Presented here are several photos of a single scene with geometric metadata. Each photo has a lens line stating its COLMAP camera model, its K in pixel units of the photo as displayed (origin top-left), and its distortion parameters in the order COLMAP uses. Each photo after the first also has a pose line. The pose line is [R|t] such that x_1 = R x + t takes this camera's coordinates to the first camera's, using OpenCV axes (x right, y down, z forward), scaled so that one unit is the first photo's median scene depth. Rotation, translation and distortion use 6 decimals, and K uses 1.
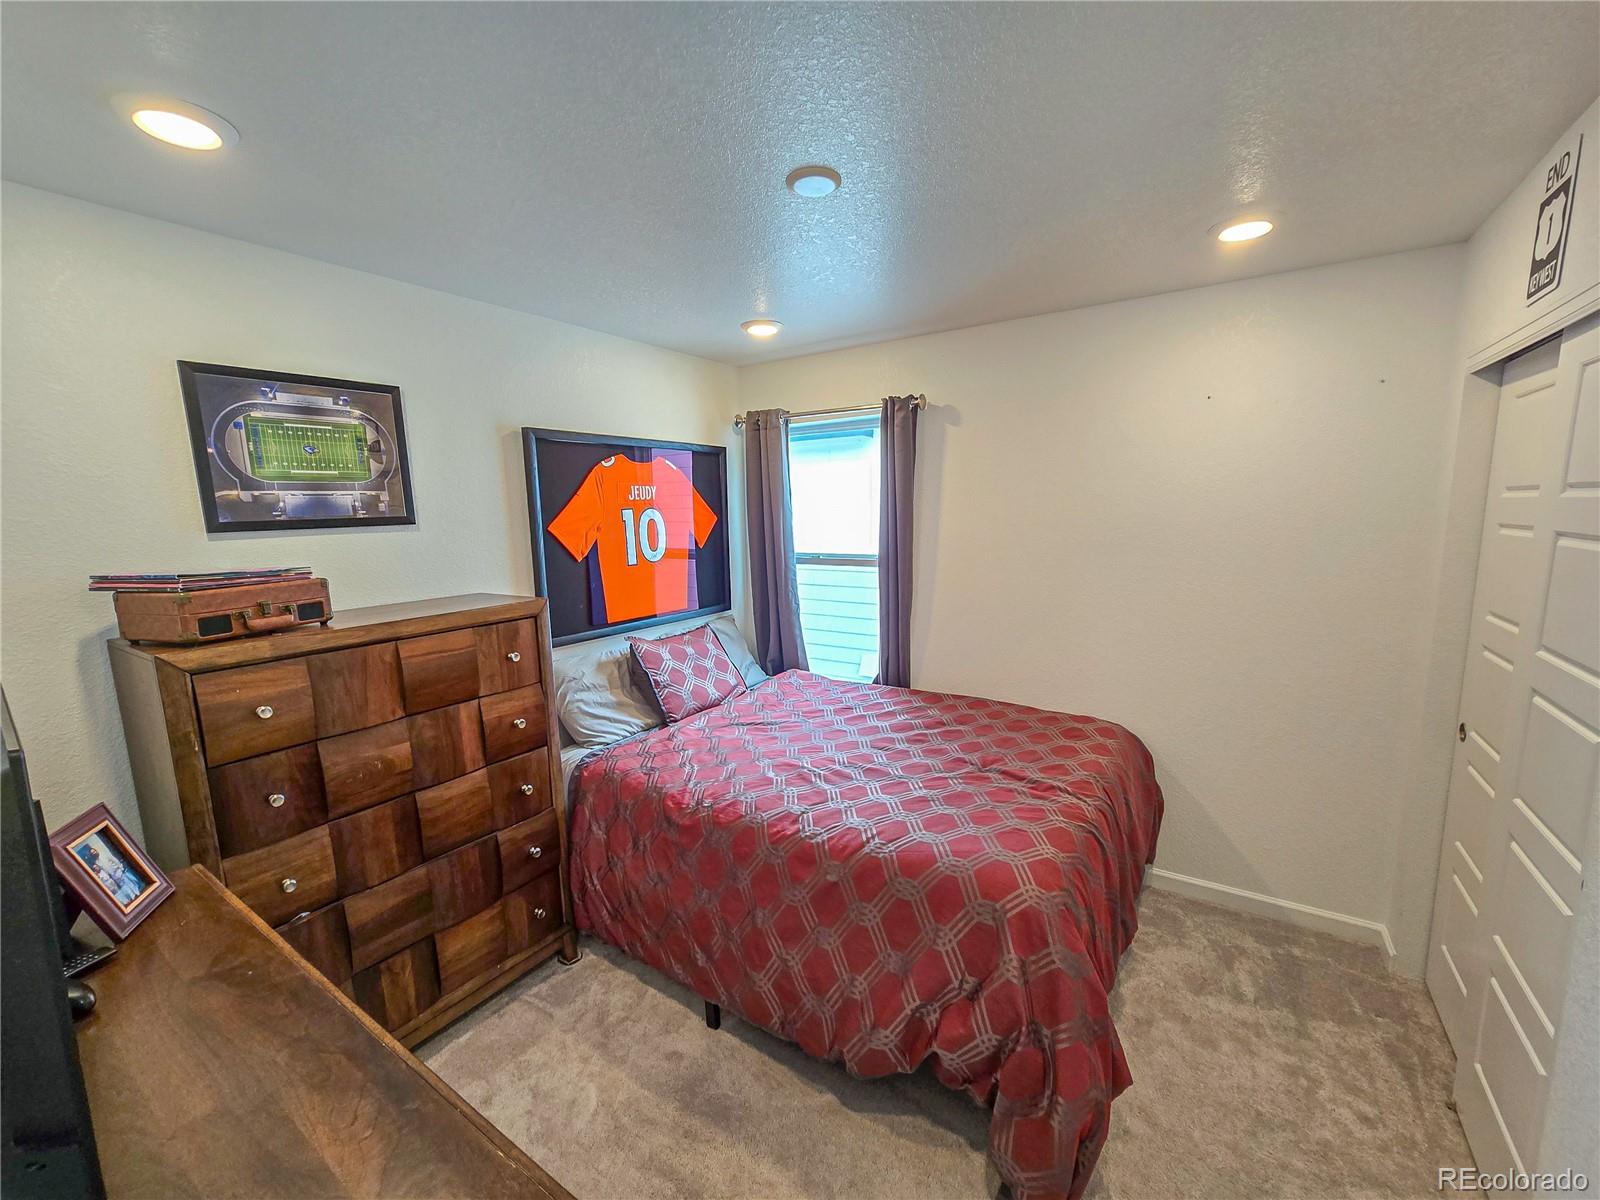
lens RADIAL K [[657.0, 0, 803.7], [0, 657.0, 606.4], [0, 0, 1]] dist [-0.005858, 0.001476]
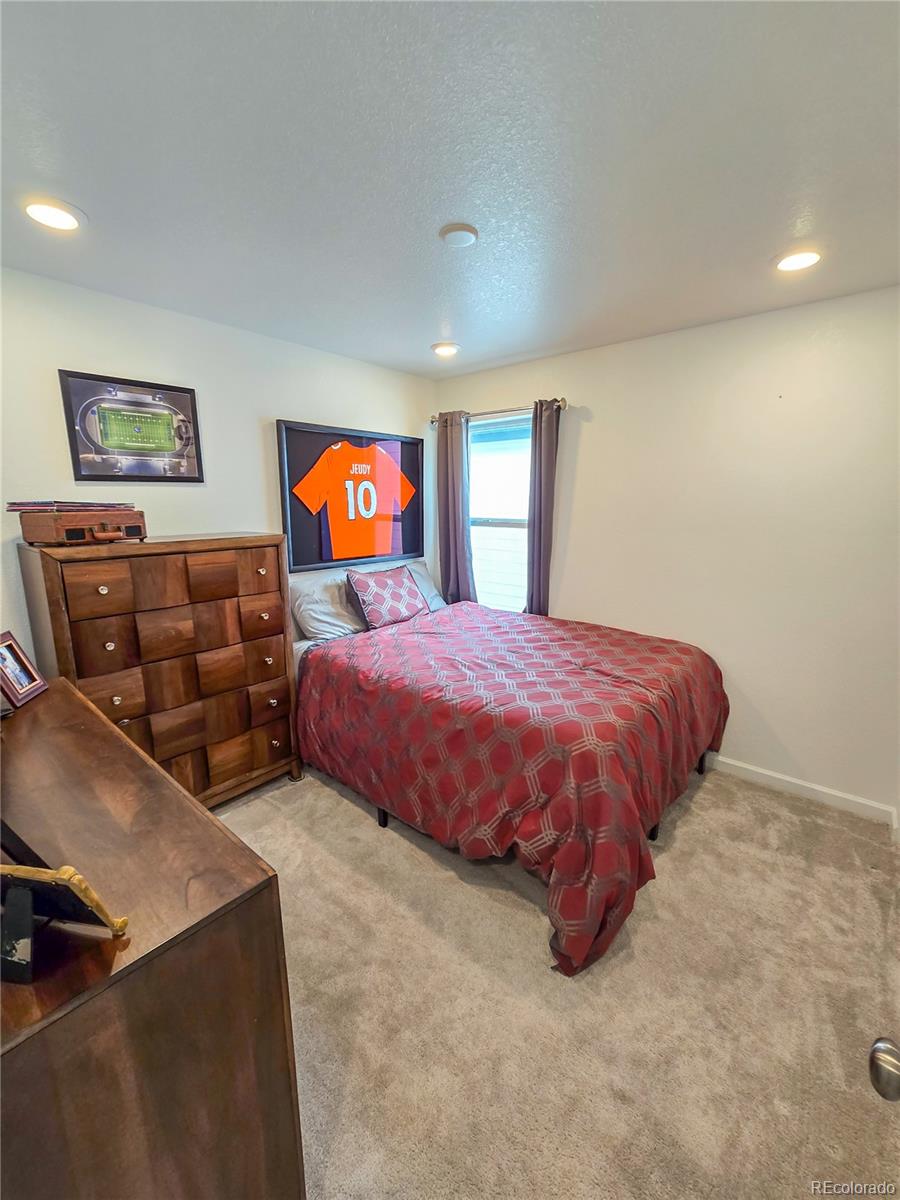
lens RADIAL K [[492.8, 0, 444.0], [0, 492.8, 592.9], [0, 0, 1]] dist [-0.005858, 0.001476]
pose [[0.991753, 0.044574, -0.120167, 0.114382], [-0.039817, 0.998336, 0.041705, 0.065731], [0.121826, -0.036577, 0.991877, -0.069902]]
